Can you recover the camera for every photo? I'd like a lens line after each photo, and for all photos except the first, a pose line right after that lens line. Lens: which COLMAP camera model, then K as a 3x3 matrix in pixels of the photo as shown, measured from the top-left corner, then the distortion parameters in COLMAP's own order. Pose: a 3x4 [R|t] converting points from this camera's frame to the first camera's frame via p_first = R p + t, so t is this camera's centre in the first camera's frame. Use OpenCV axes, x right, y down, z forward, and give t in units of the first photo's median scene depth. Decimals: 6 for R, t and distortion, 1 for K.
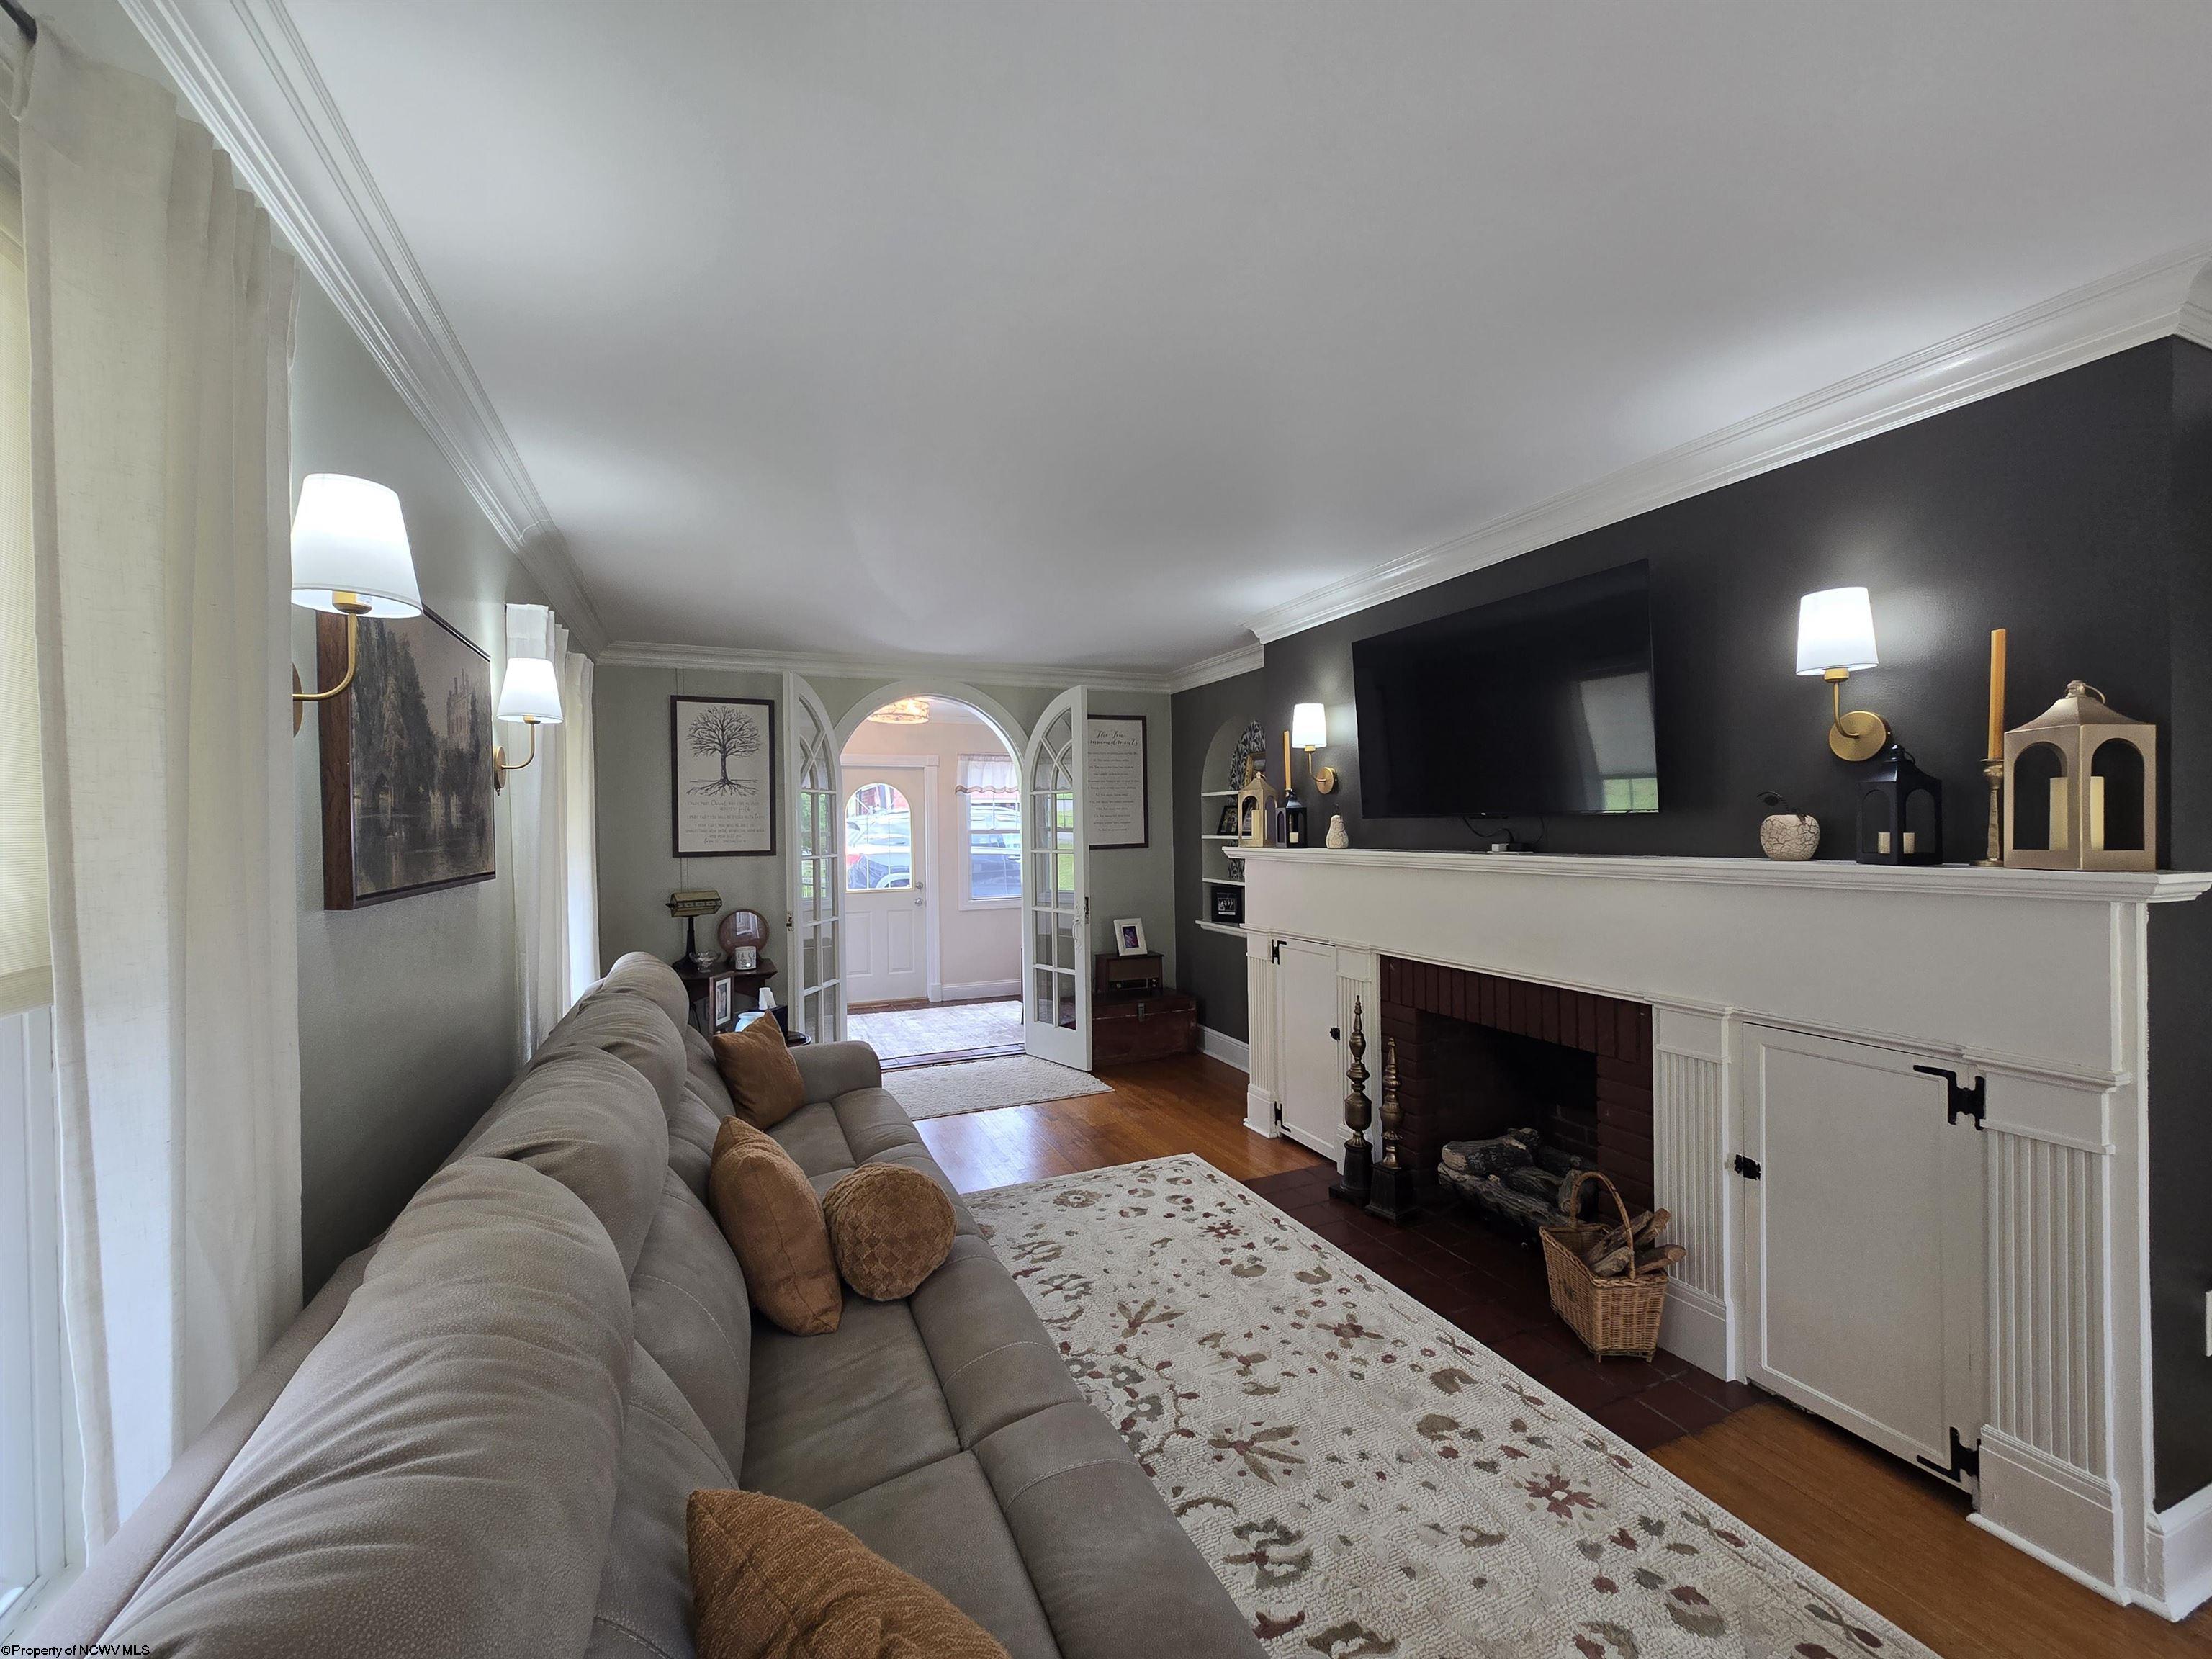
lens RADIAL K [[906.7, 0, 1102.8], [0, 906.7, 830.9], [0, 0, 1]] dist [-0.002590, 0.000800]
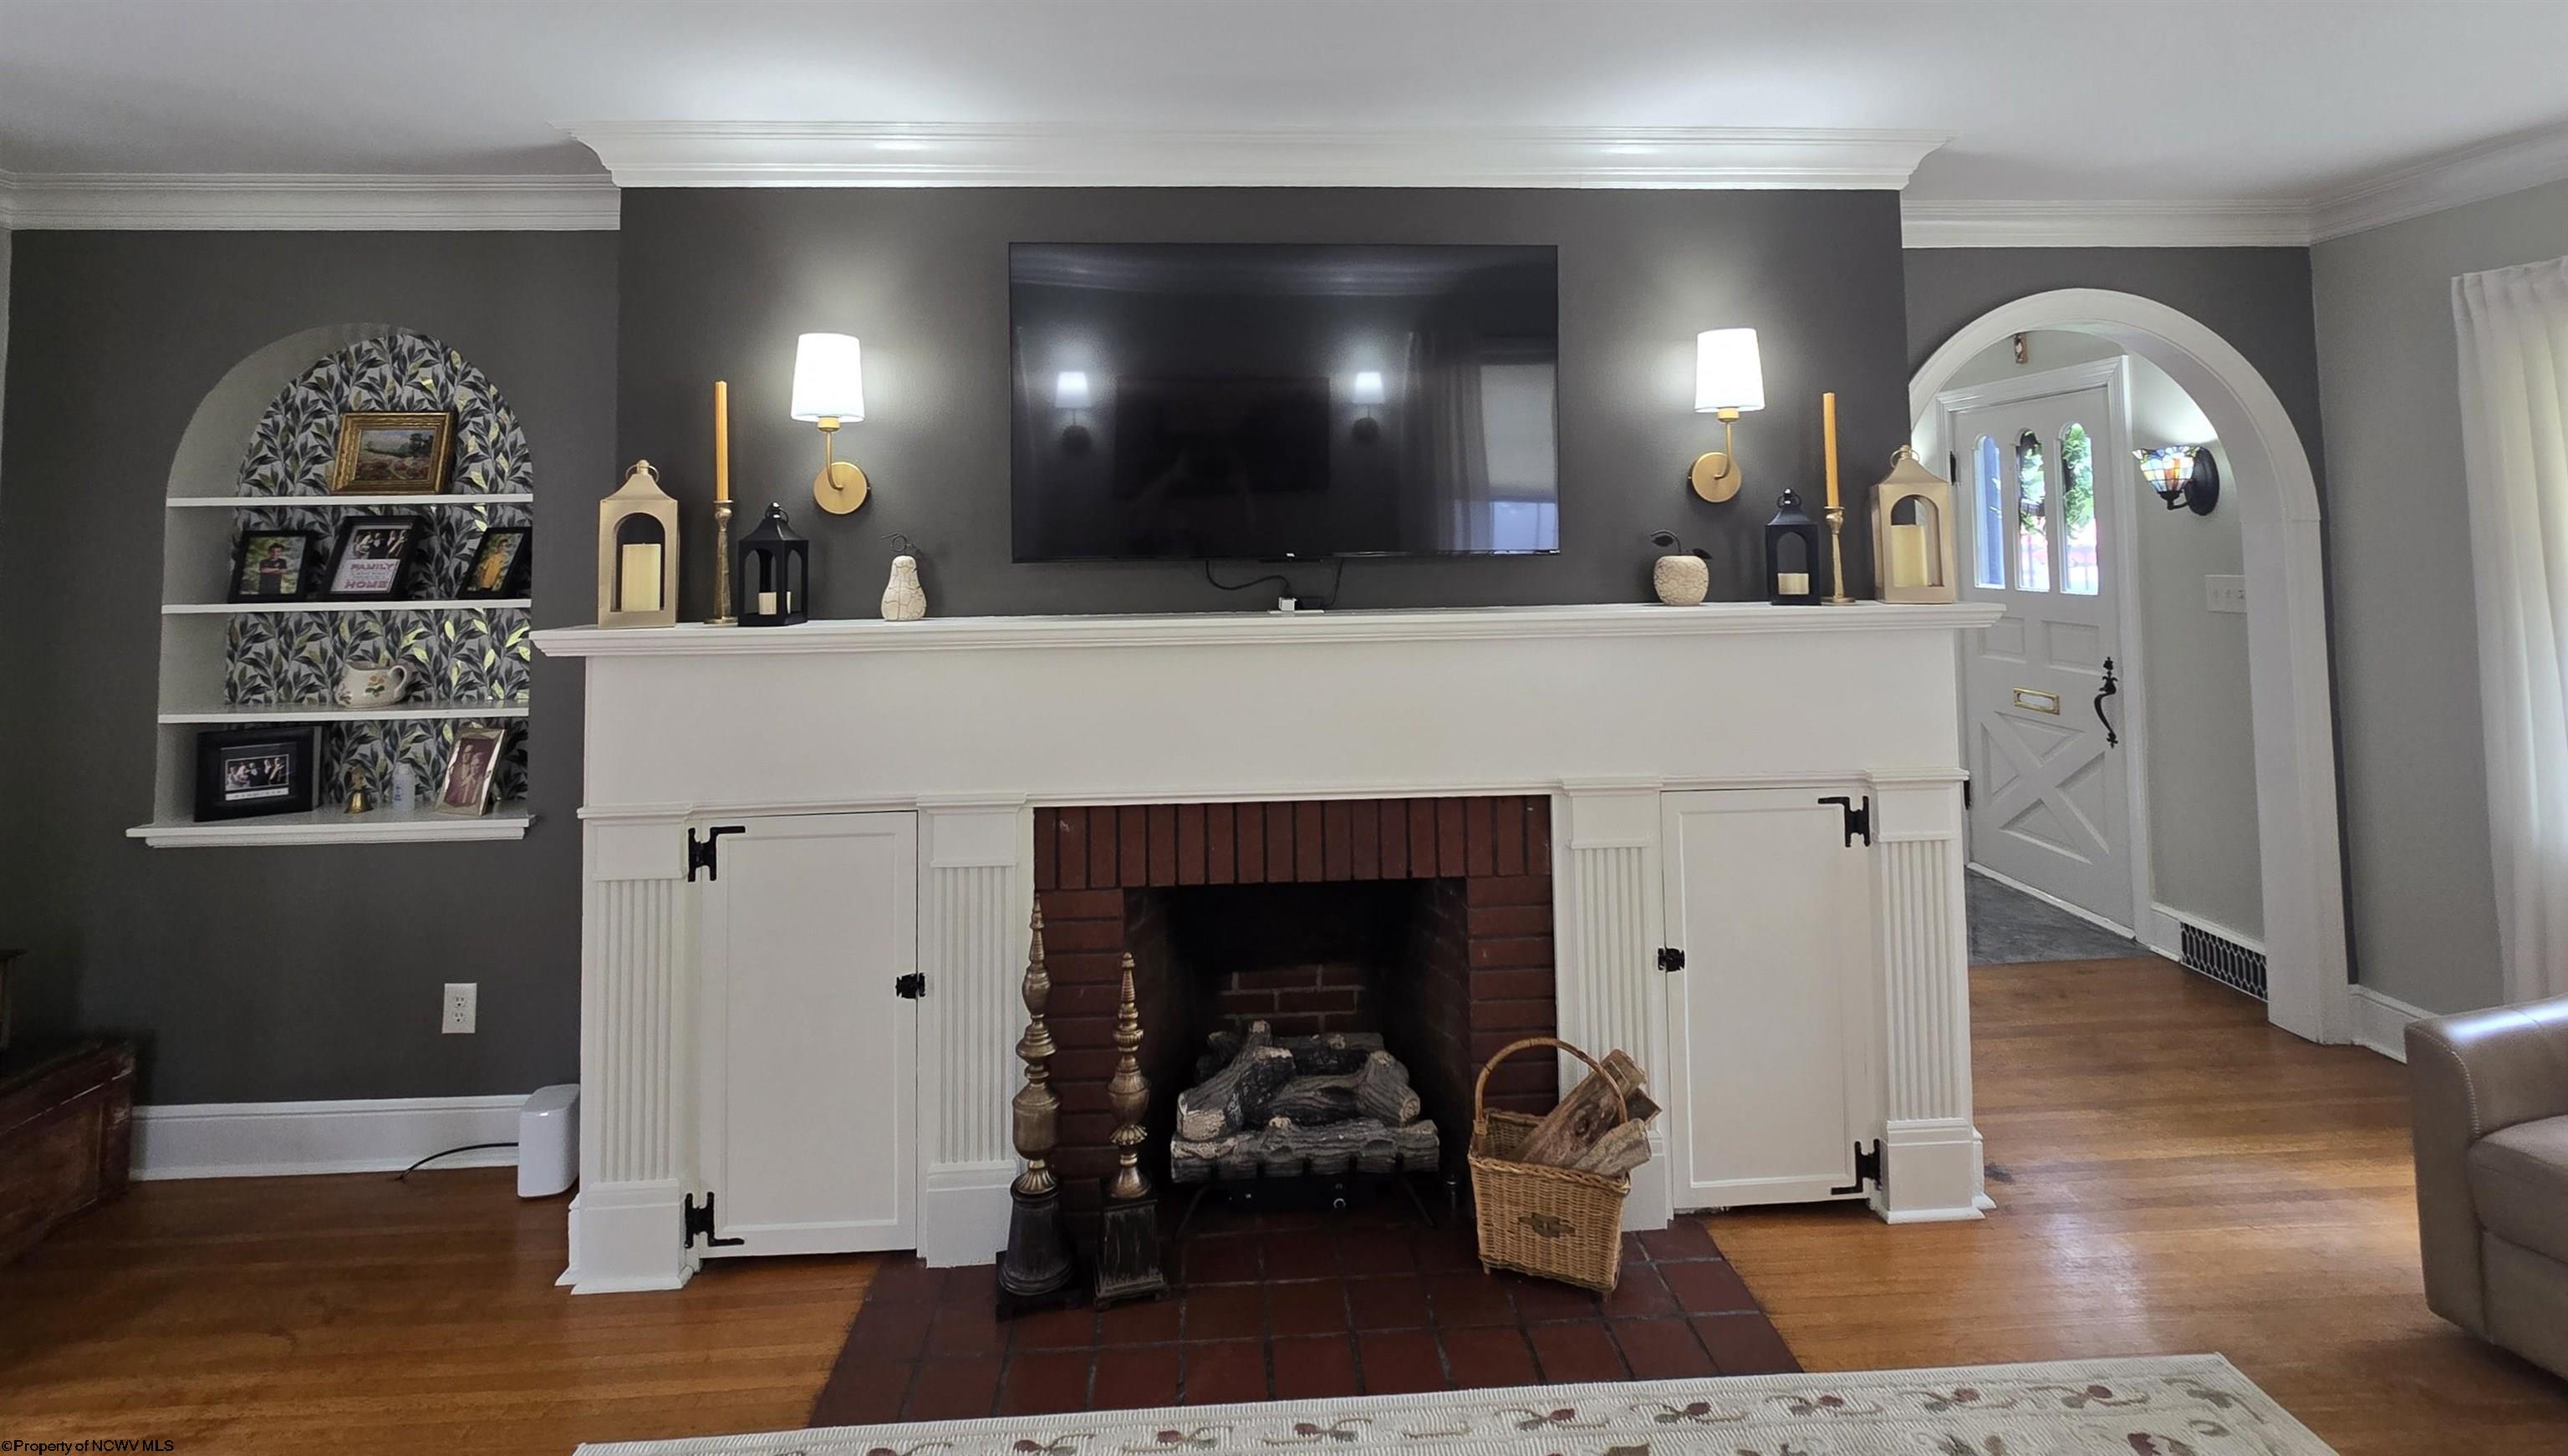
lens RADIAL K [[1130.9, 0, 1279.7], [0, 1130.9, 482.3], [0, 0, 1]] dist [-0.003598, 0.000970]
pose [[0.342924, 0.058228, 0.937557, -0.329620], [0.014461, 0.997631, -0.067248, -0.014629], [-0.939252, 0.036619, 0.341270, 0.676044]]
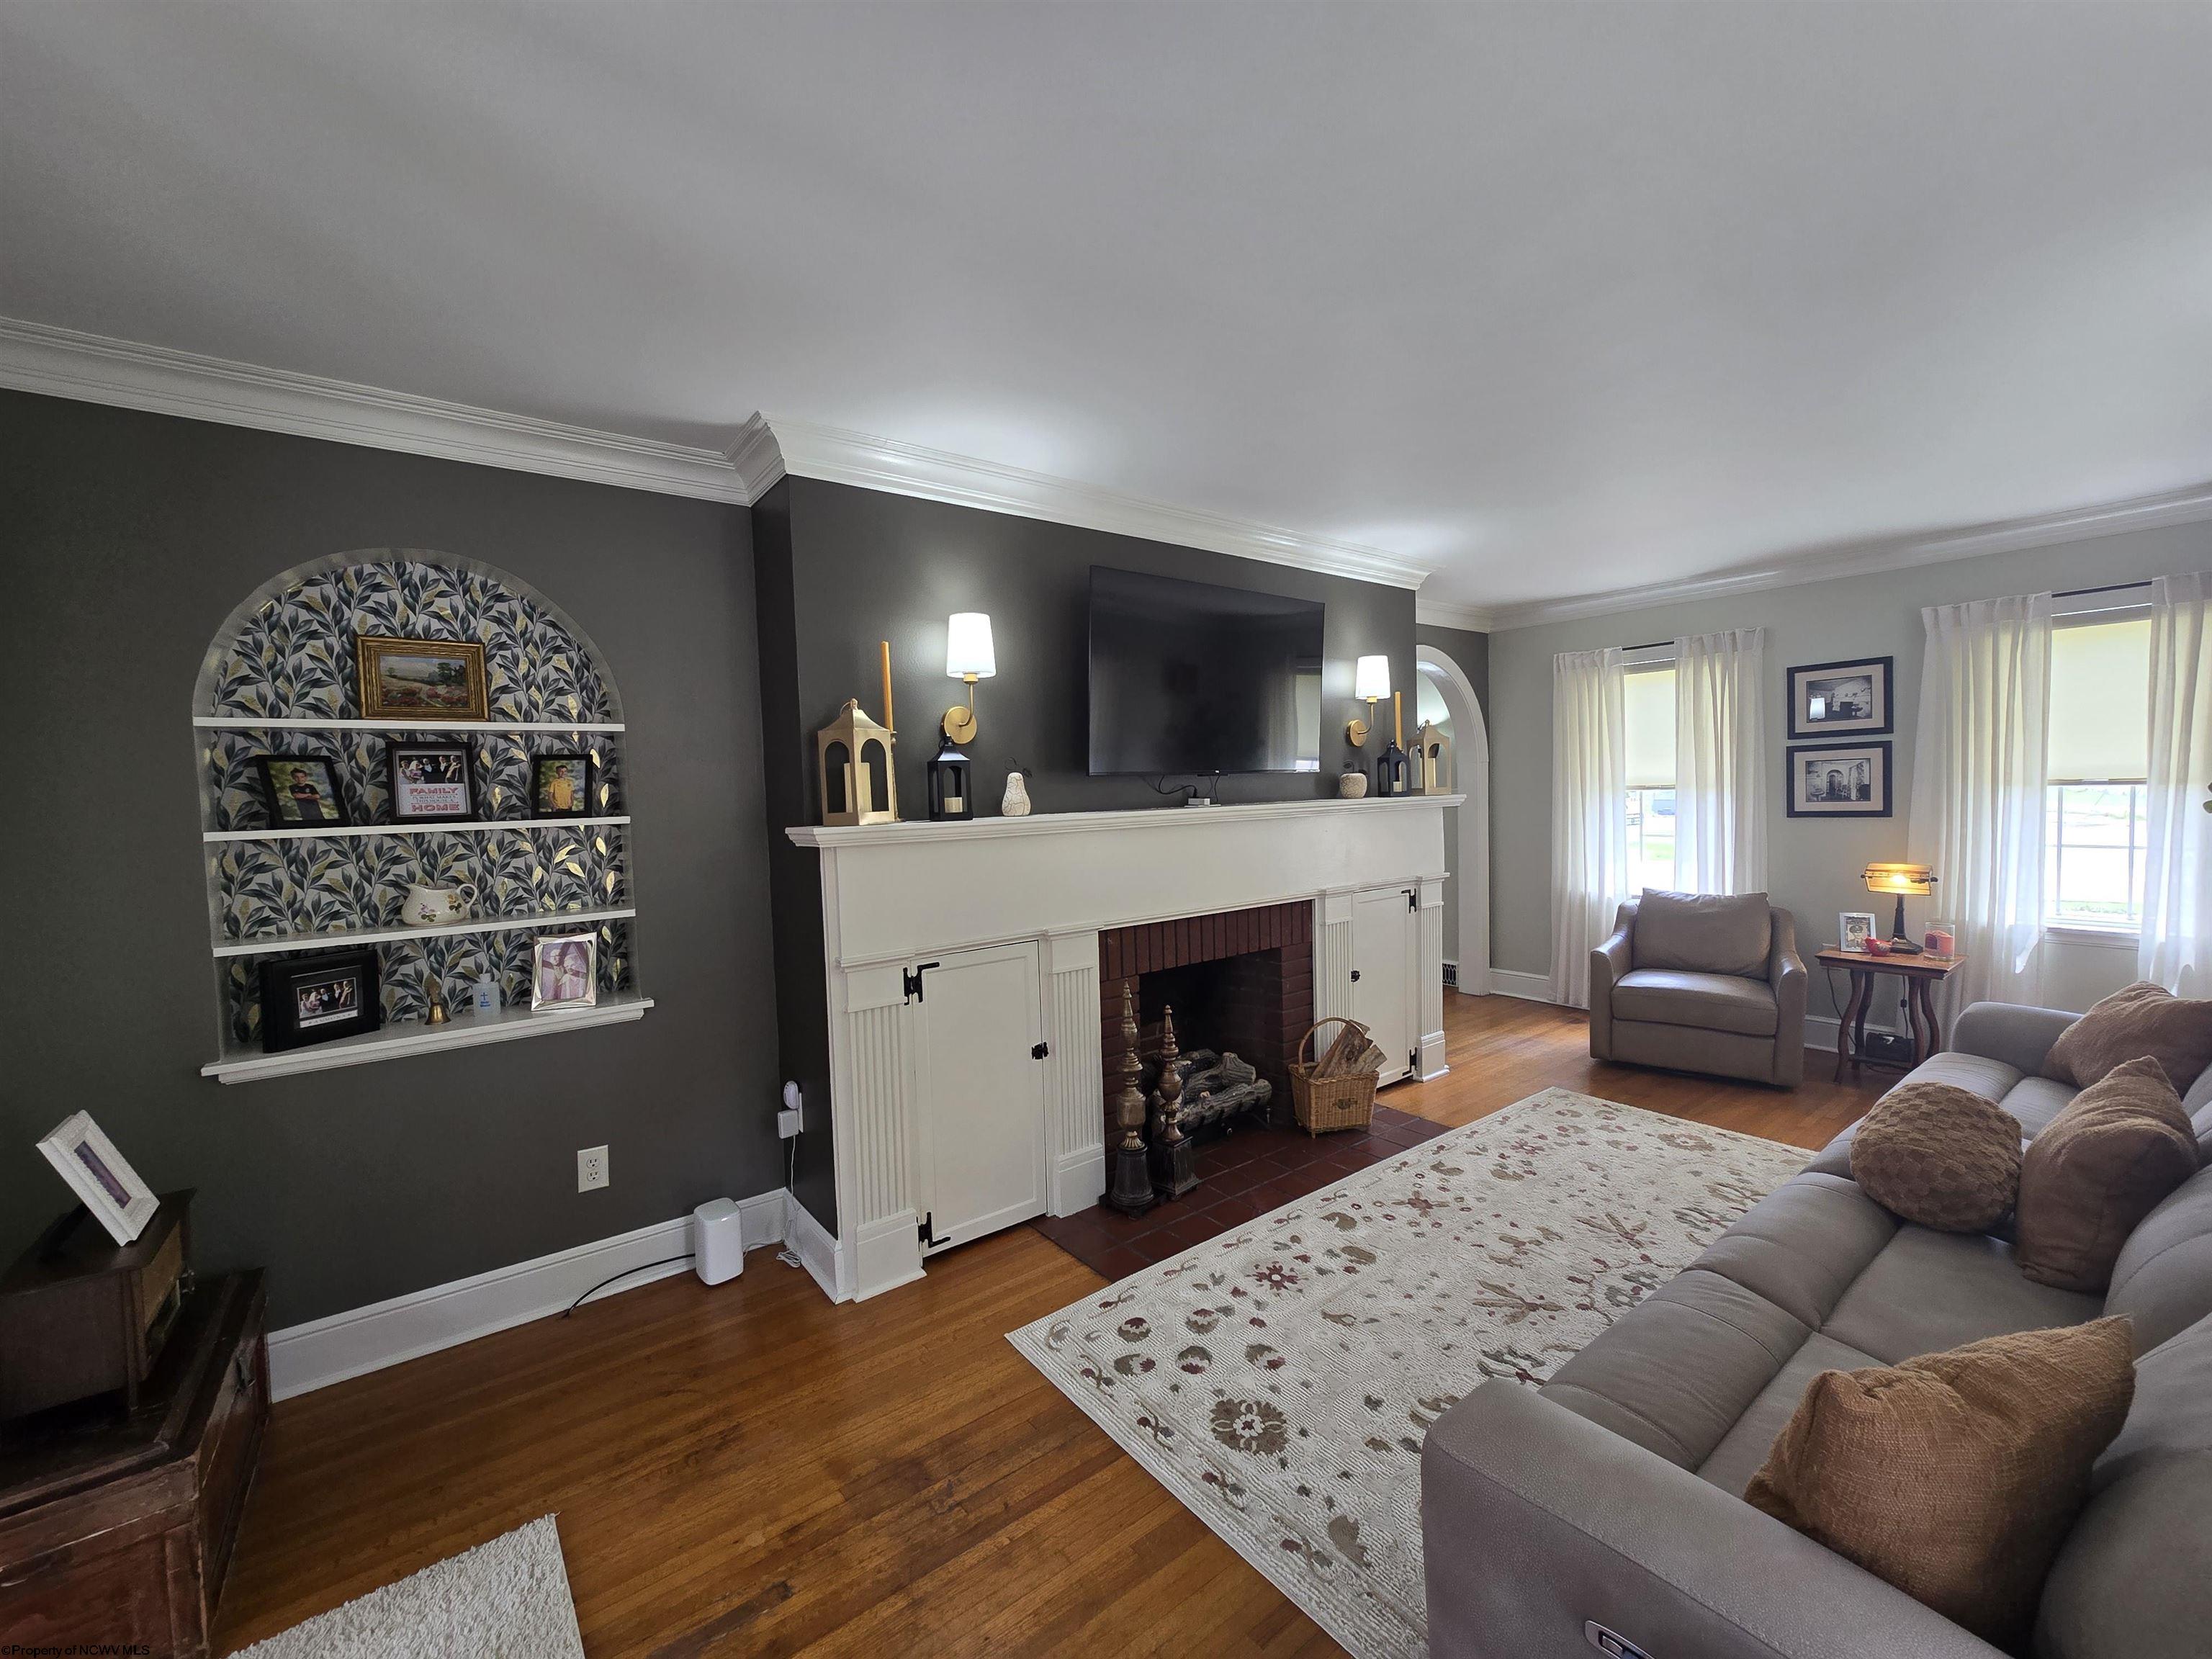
lens RADIAL K [[906.7, 0, 1108.8], [0, 906.7, 834.2], [0, 0, 1]] dist [-0.002590, 0.000800]
pose [[-0.250432, -0.028548, 0.967713, -0.595468], [0.037709, 0.998519, 0.039216, 0.009079], [-0.967399, 0.046312, -0.248985, 1.316854]]
